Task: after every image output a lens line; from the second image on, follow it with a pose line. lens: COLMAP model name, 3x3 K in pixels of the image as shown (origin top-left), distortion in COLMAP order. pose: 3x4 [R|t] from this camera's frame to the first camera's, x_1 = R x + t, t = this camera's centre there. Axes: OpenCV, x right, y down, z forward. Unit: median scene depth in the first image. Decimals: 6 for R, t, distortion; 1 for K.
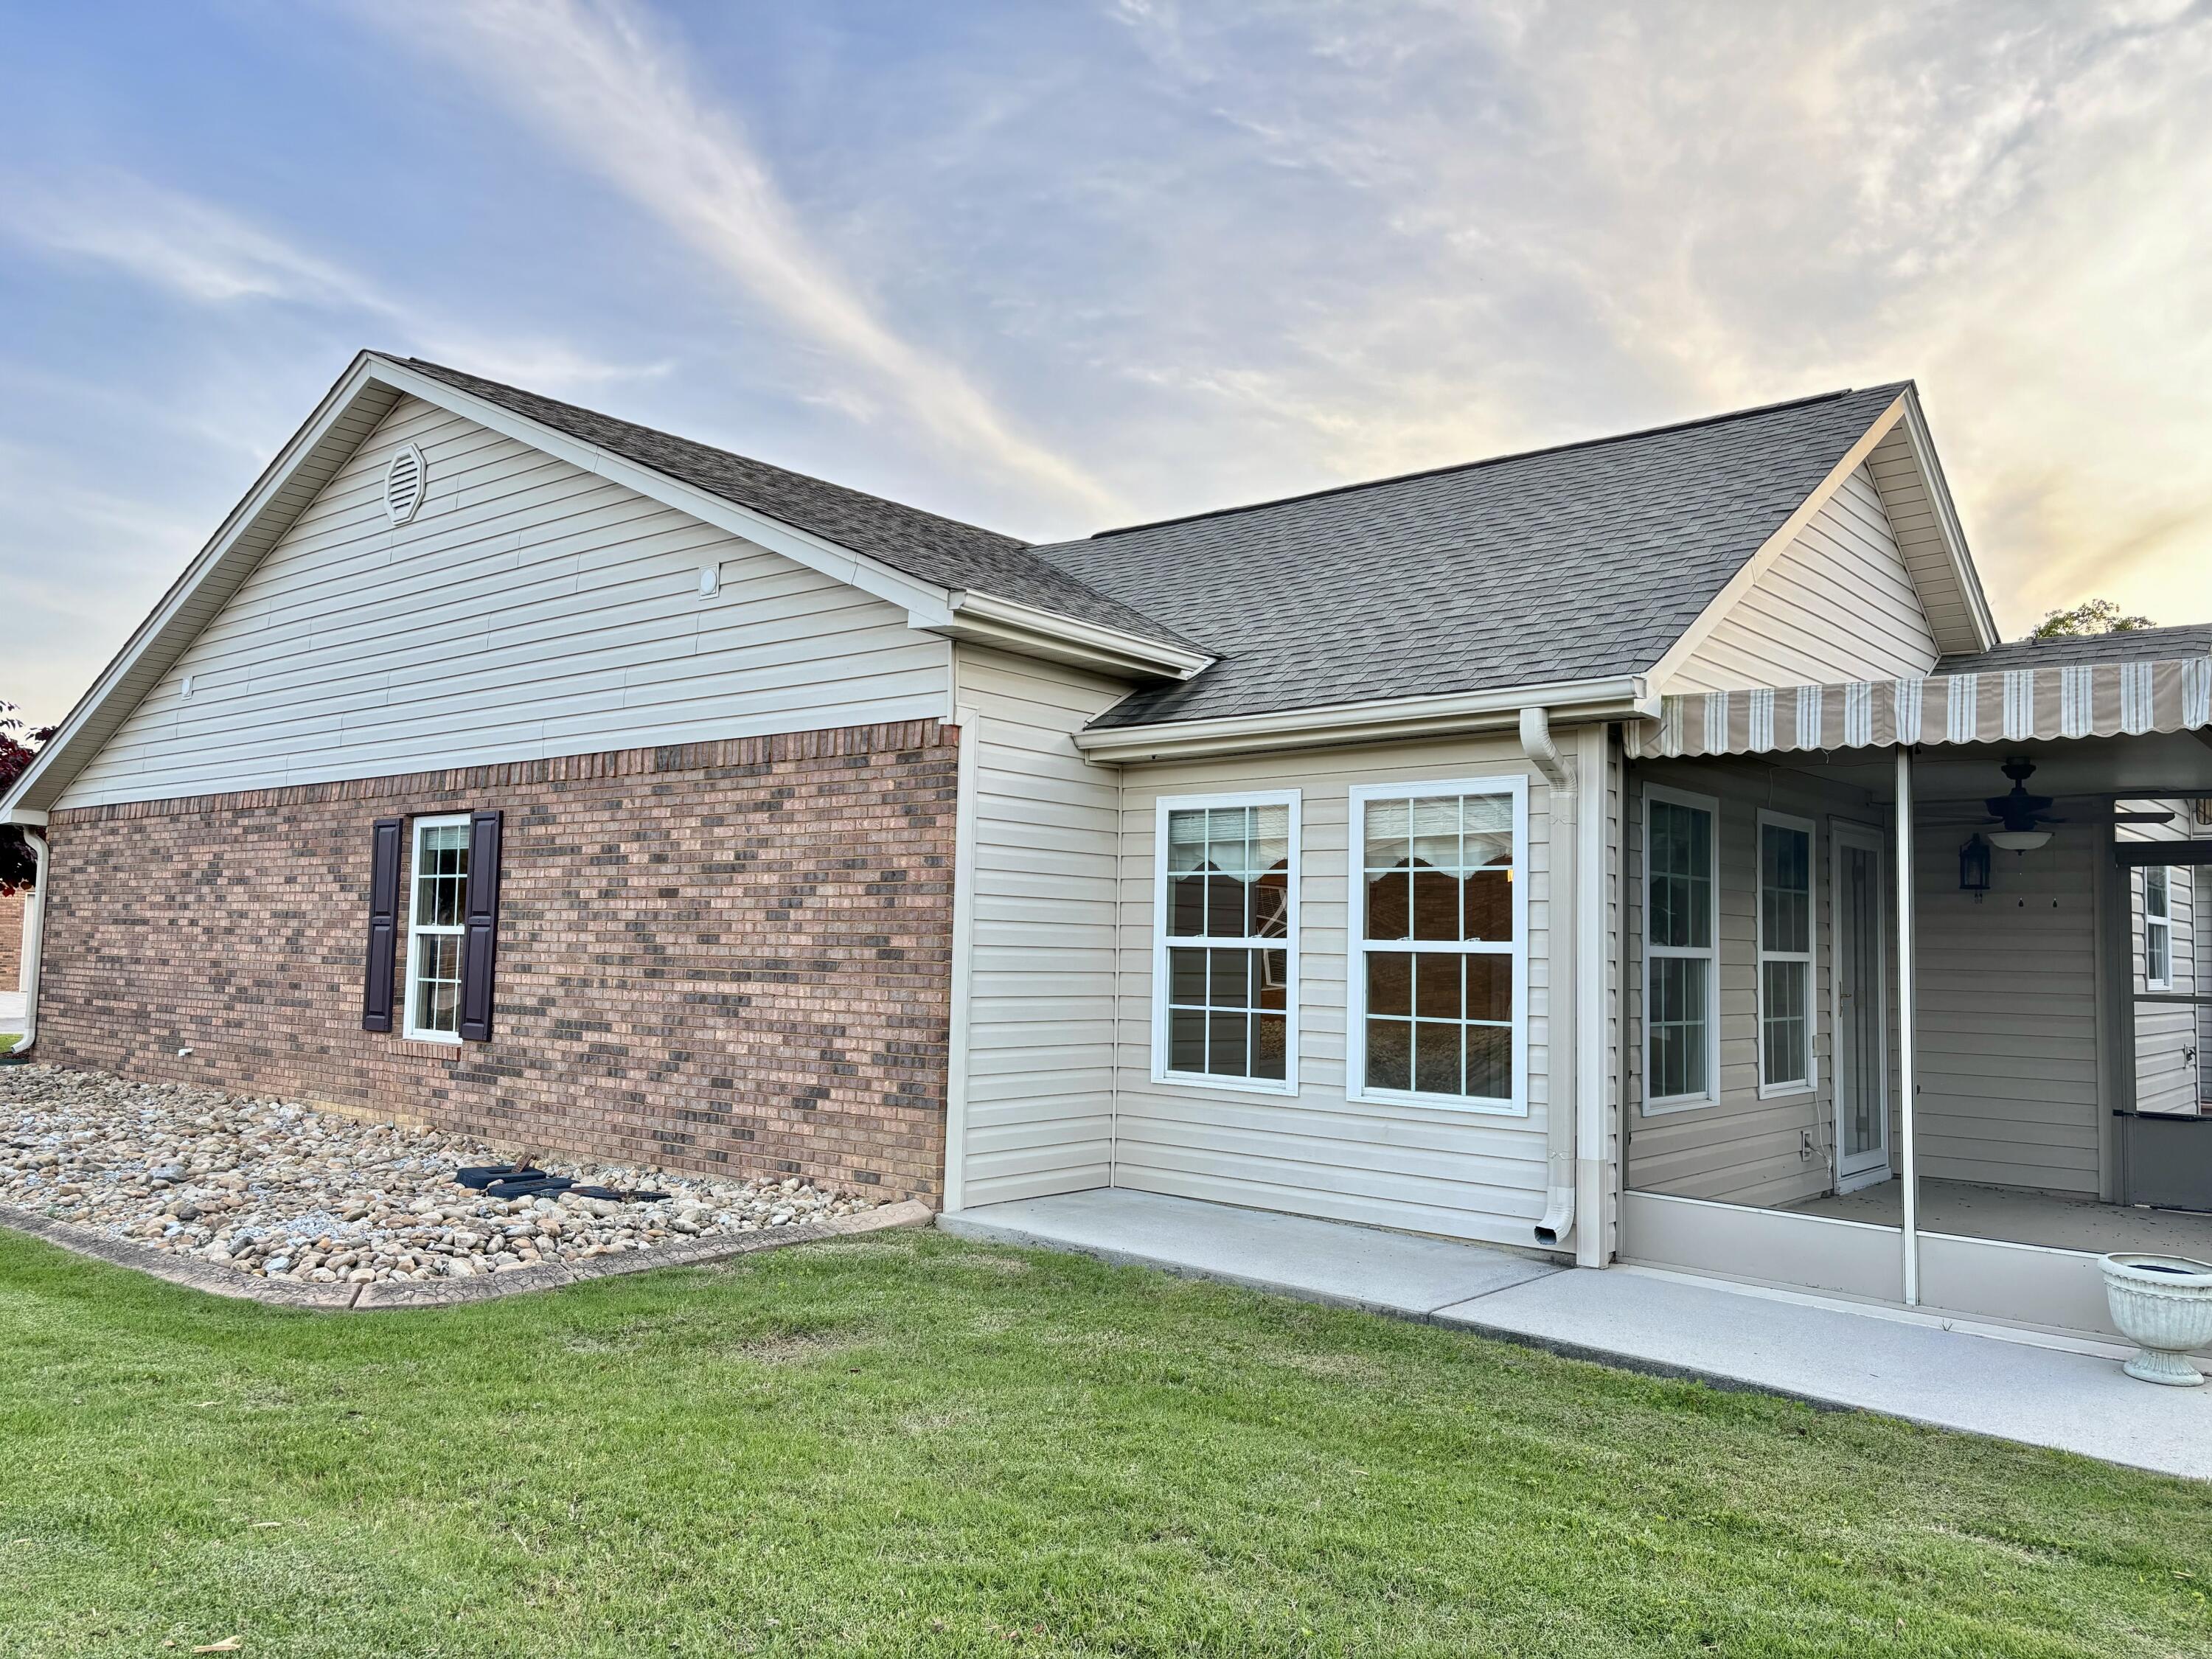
lens RADIAL K [[1664.9, 0, 1105.0], [0, 1664.9, 823.7], [0, 0, 1]] dist [0.053158, -0.050663]
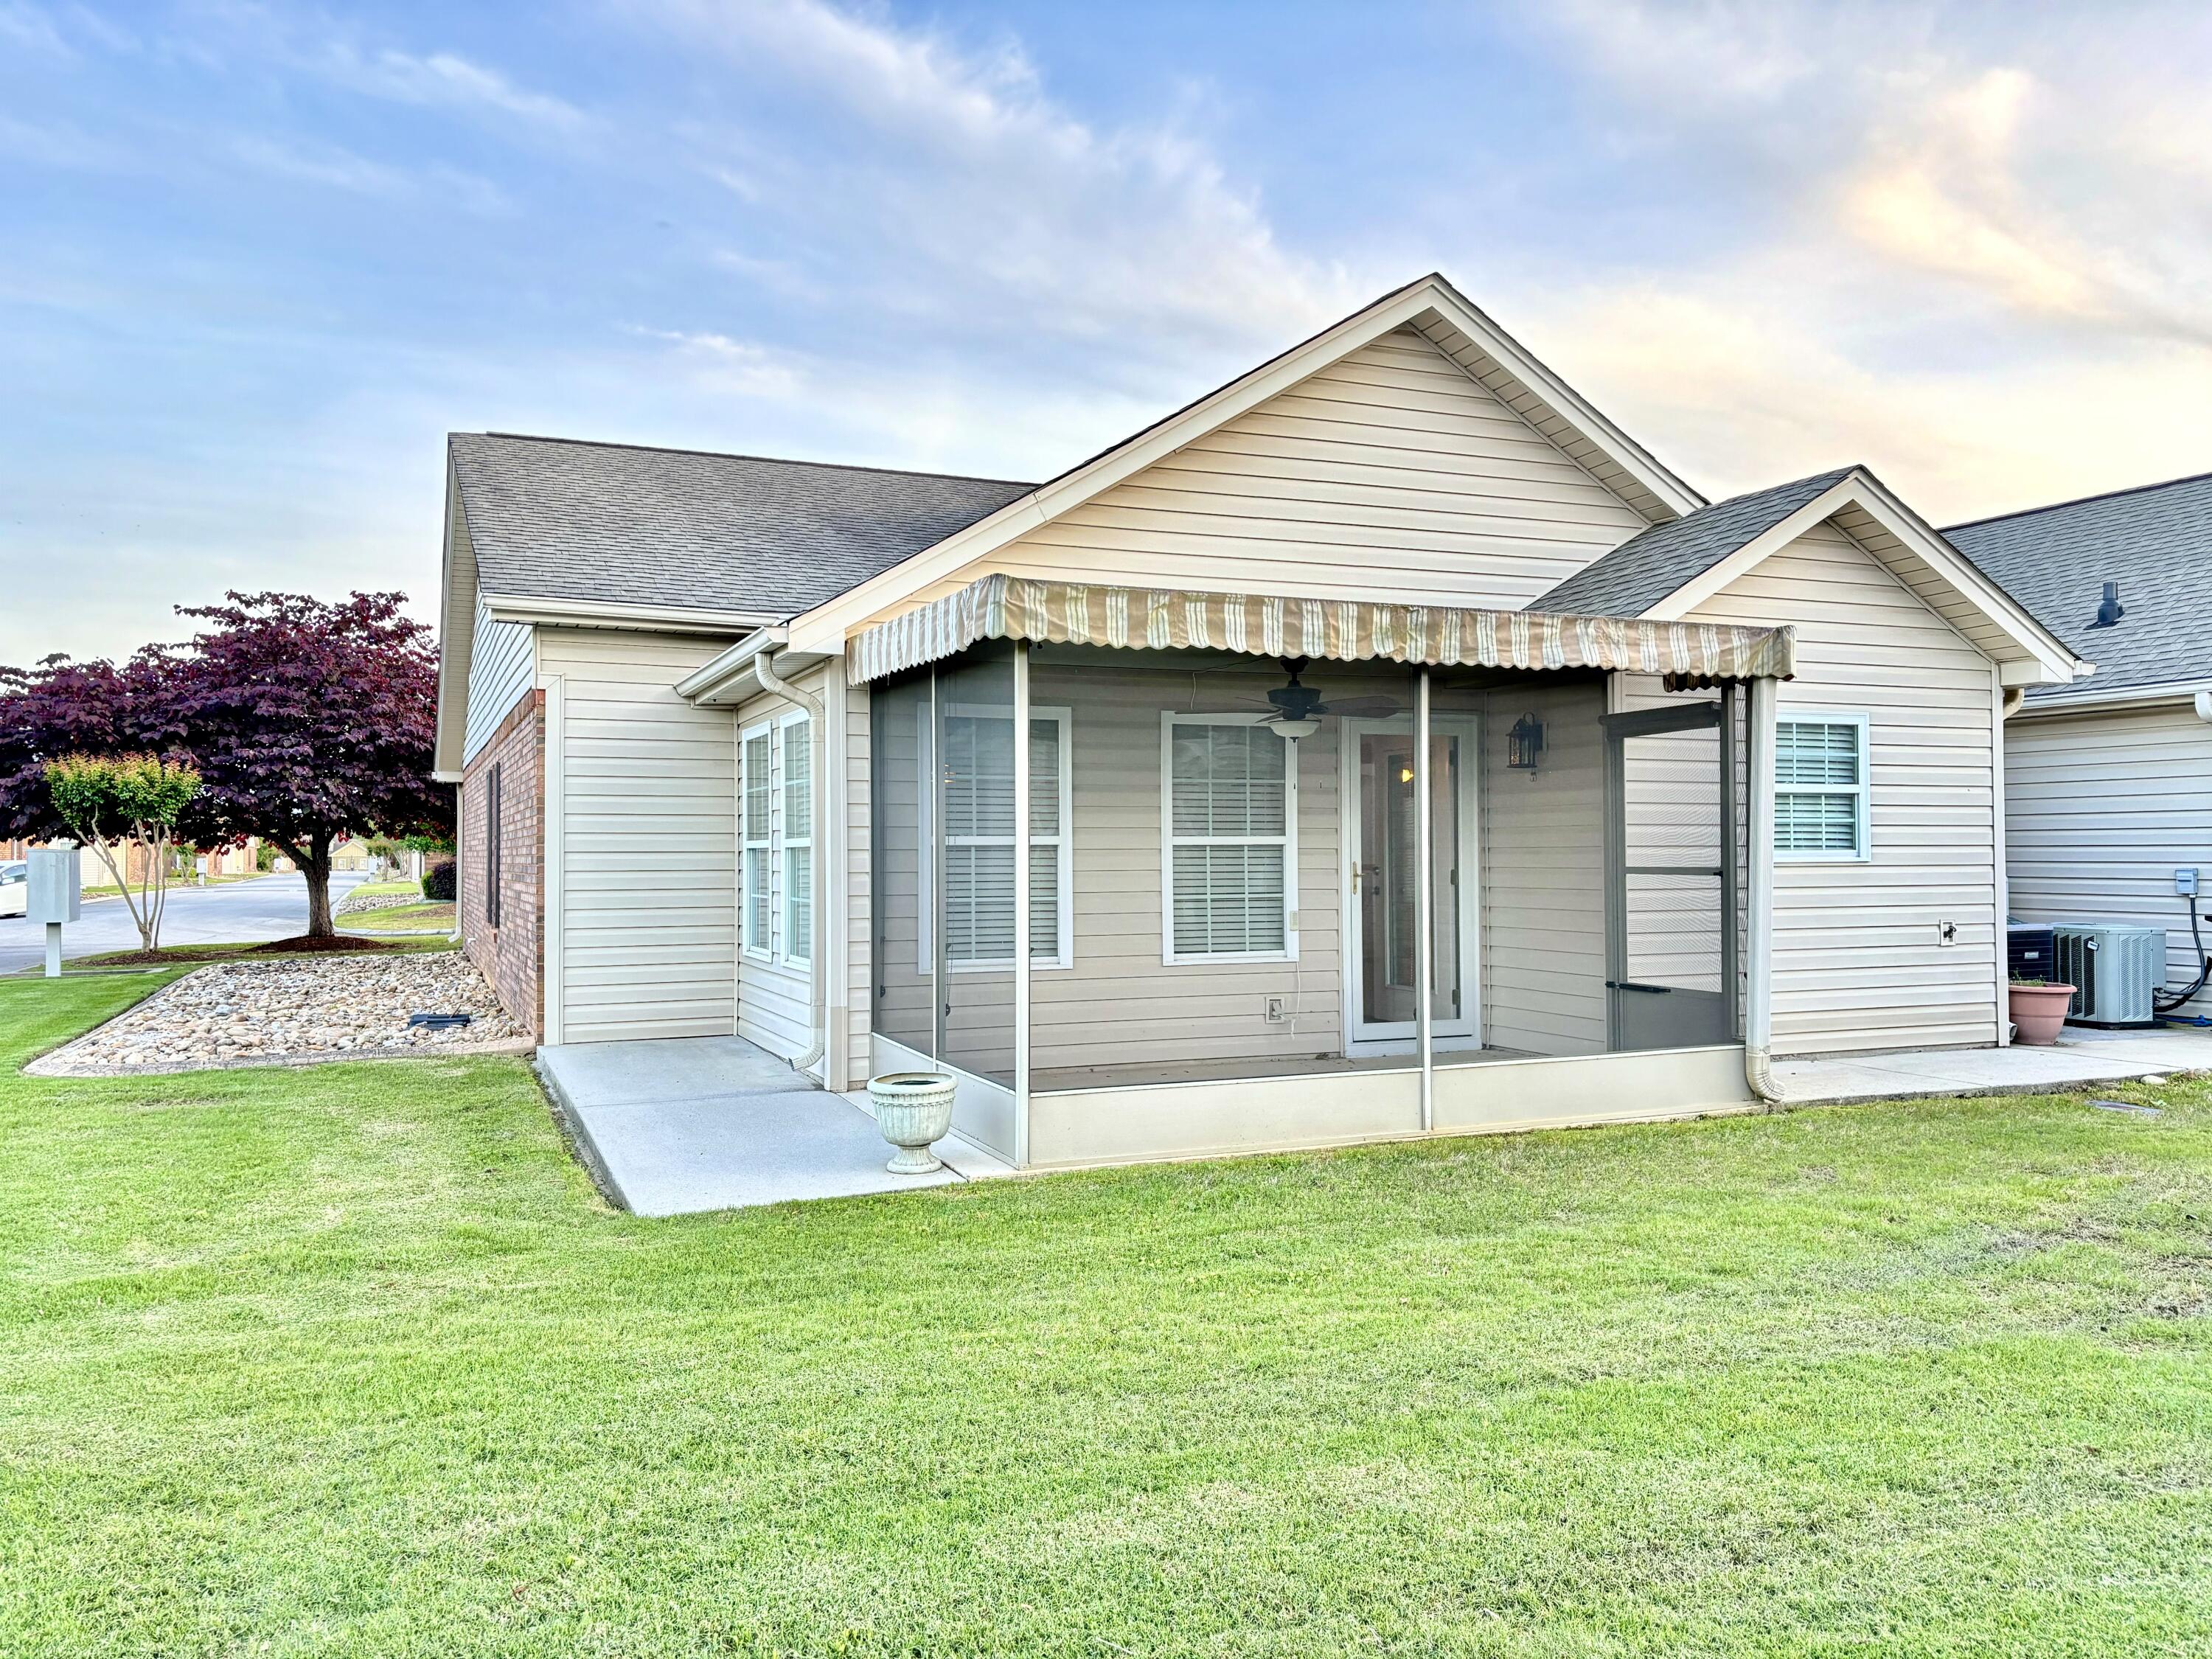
lens RADIAL K [[1664.9, 0, 1100.0], [0, 1664.9, 839.1], [0, 0, 1]] dist [0.053158, -0.050663]
pose [[0.896242, -0.029861, -0.442559, 0.771854], [0.058282, 0.997009, 0.050756, 0.016459], [0.439720, -0.071282, 0.895302, -0.020950]]
